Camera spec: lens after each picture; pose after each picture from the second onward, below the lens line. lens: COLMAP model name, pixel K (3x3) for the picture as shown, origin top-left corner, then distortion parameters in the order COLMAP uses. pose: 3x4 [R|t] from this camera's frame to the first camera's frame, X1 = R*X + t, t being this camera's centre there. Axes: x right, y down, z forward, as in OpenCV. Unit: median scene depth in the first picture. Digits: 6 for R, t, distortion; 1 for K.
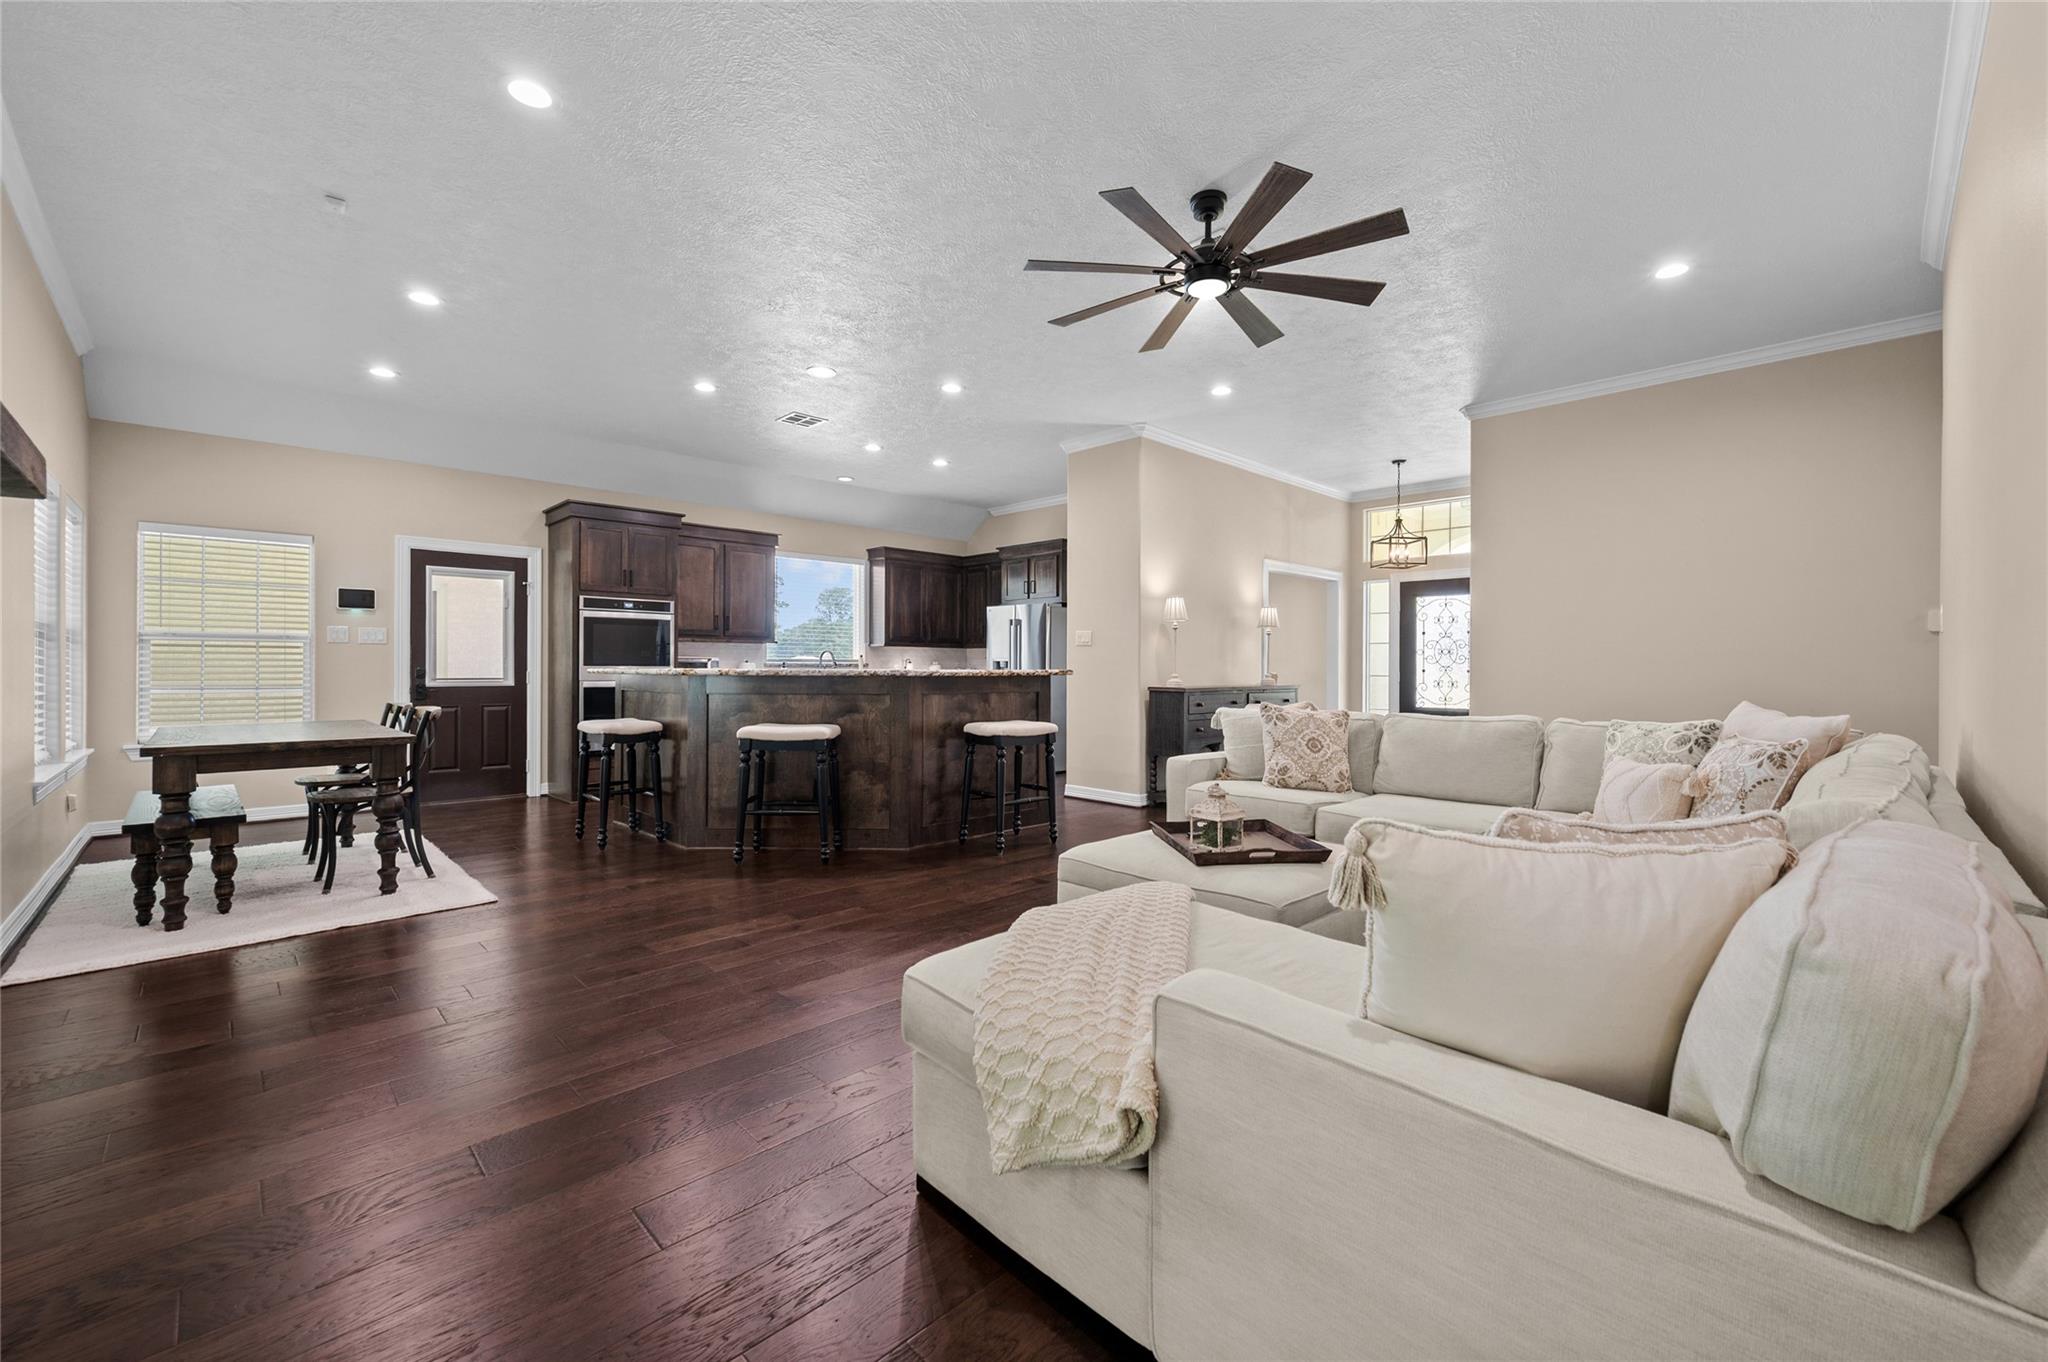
lens RADIAL K [[818.8, 0, 1024.0], [0, 818.8, 663.3], [0, 0, 1]] dist [0.001616, 0.000501]
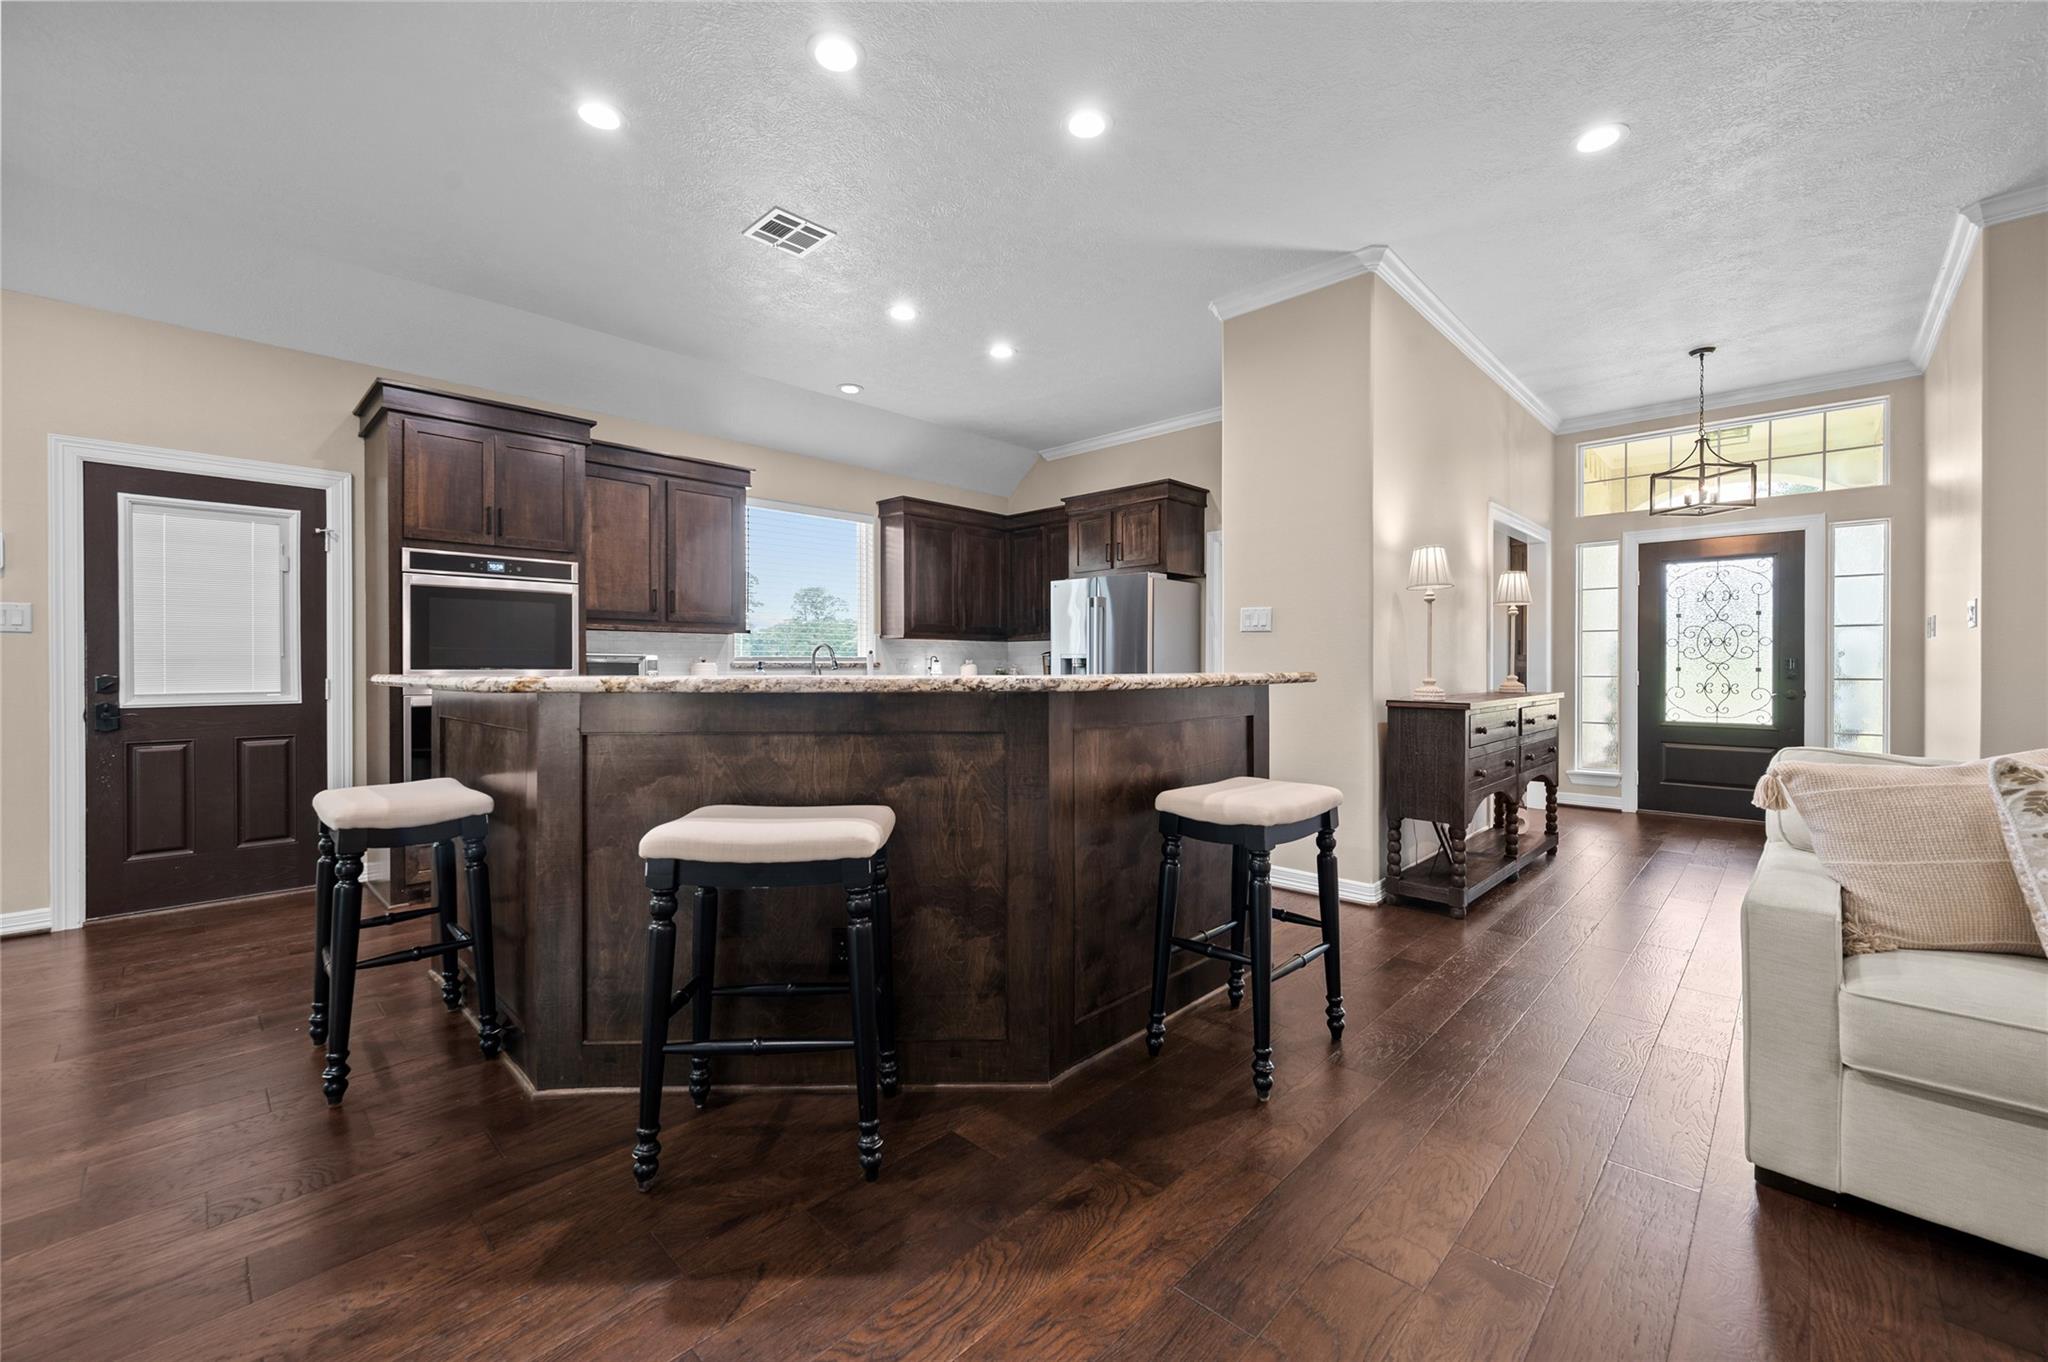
lens RADIAL K [[818.8, 0, 1024.0], [0, 818.8, 663.3], [0, 0, 1]] dist [0.001616, 0.000501]
pose [[0.999623, -0.005229, 0.026942, -0.115103], [0.005176, 0.999985, 0.002028, -0.000235], [-0.026952, -0.001888, 0.999635, 0.390362]]
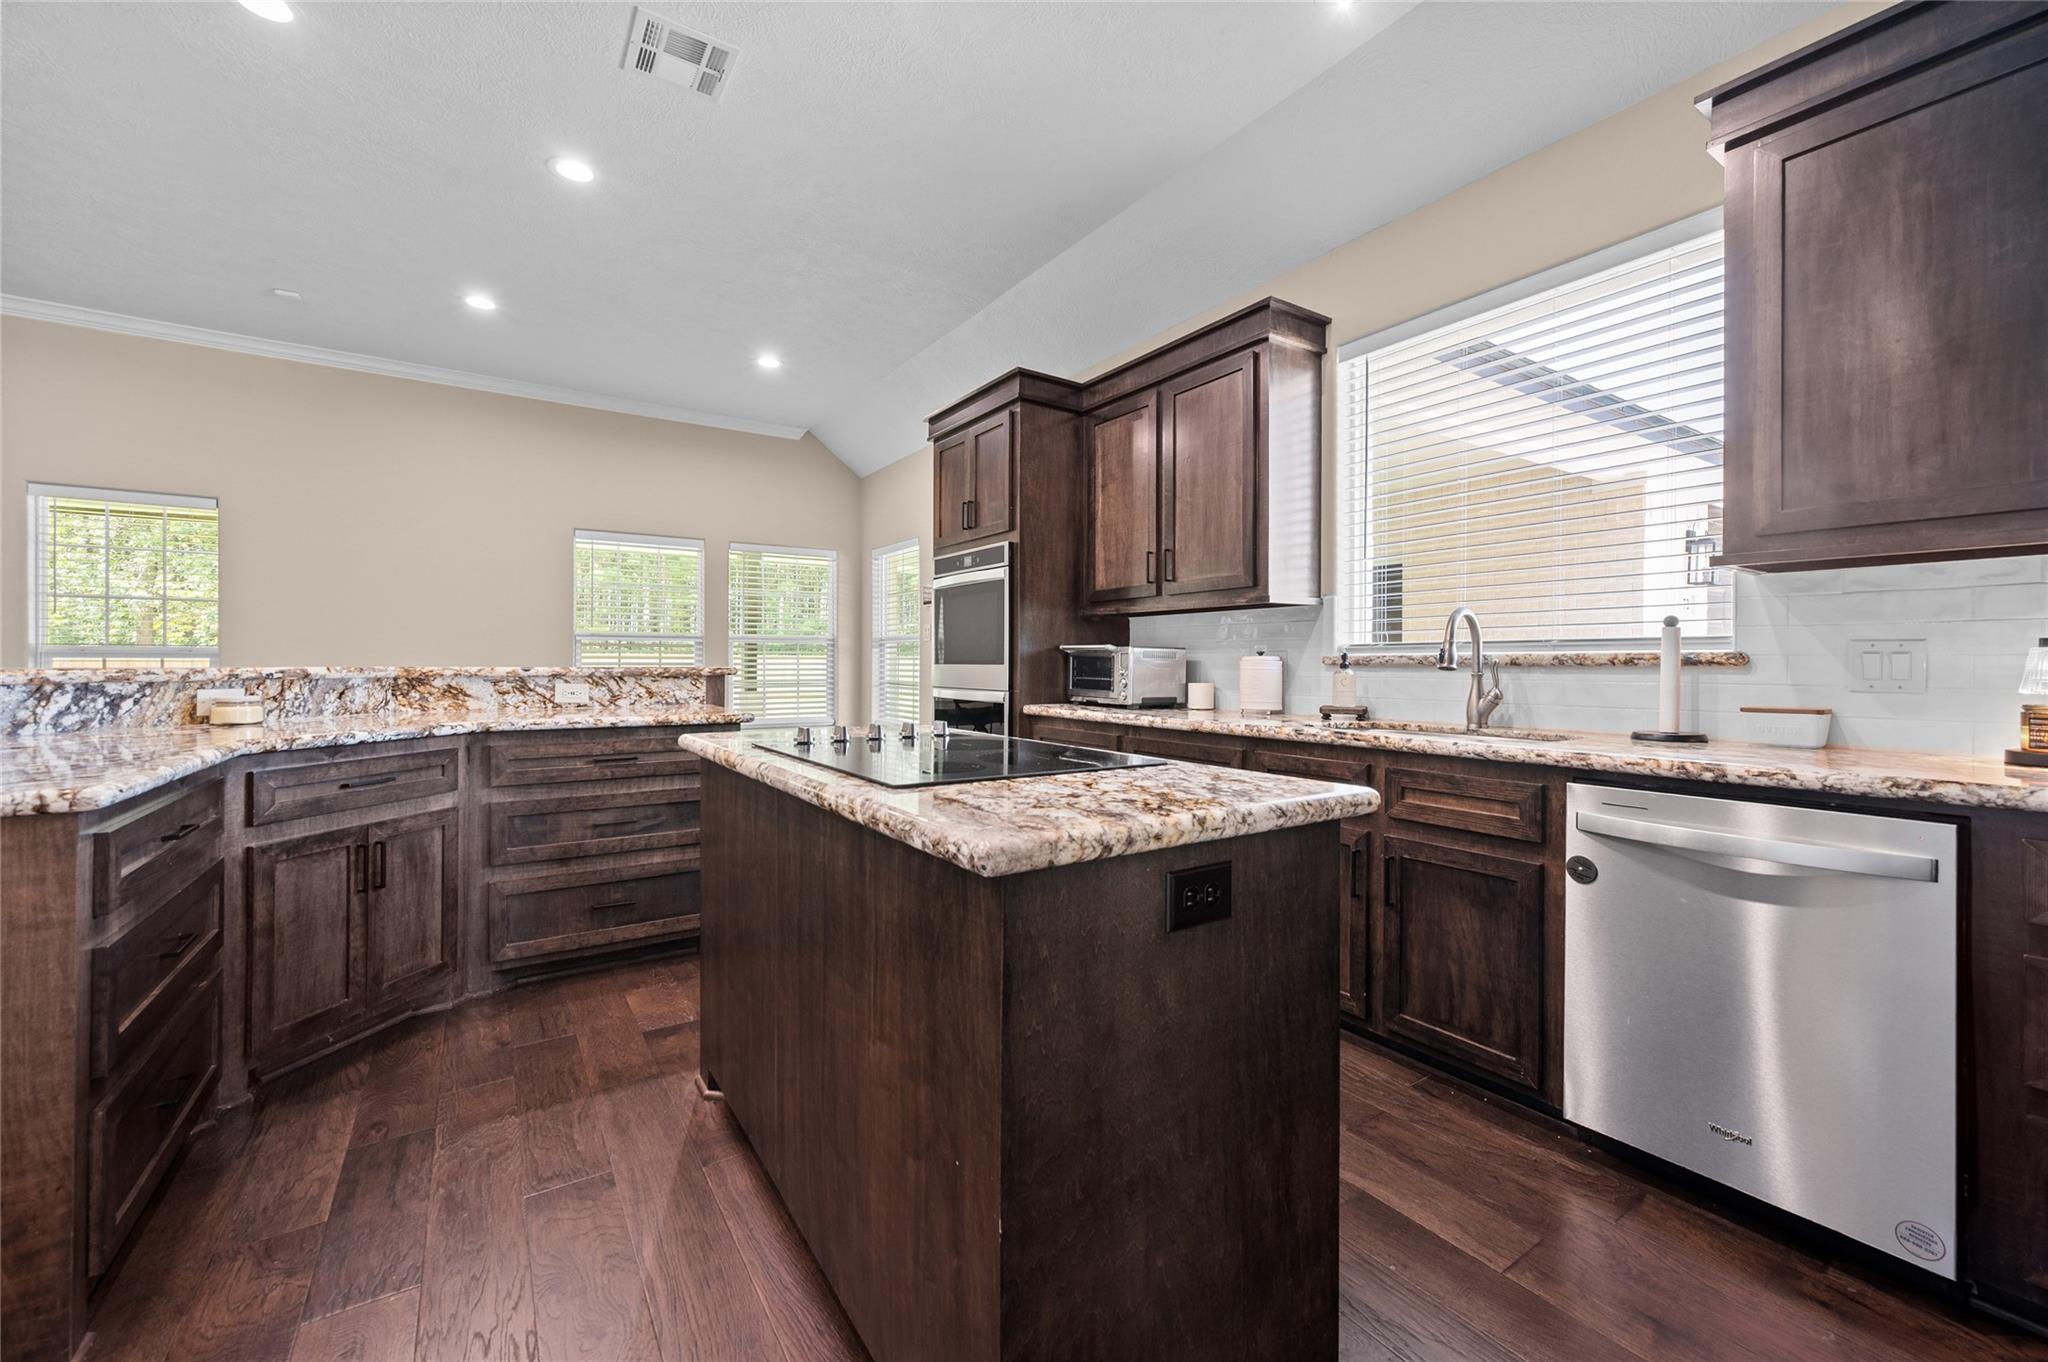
lens RADIAL K [[818.9, 0, 1022.6], [0, 818.9, 665.3], [0, 0, 1]] dist [-0.000398, 0.000102]
pose [[-0.178799, -0.002270, -0.983883, 0.087545], [0.000973, 0.999996, -0.002484, 0.005362], [0.983885, -0.001401, -0.178796, 1.126571]]
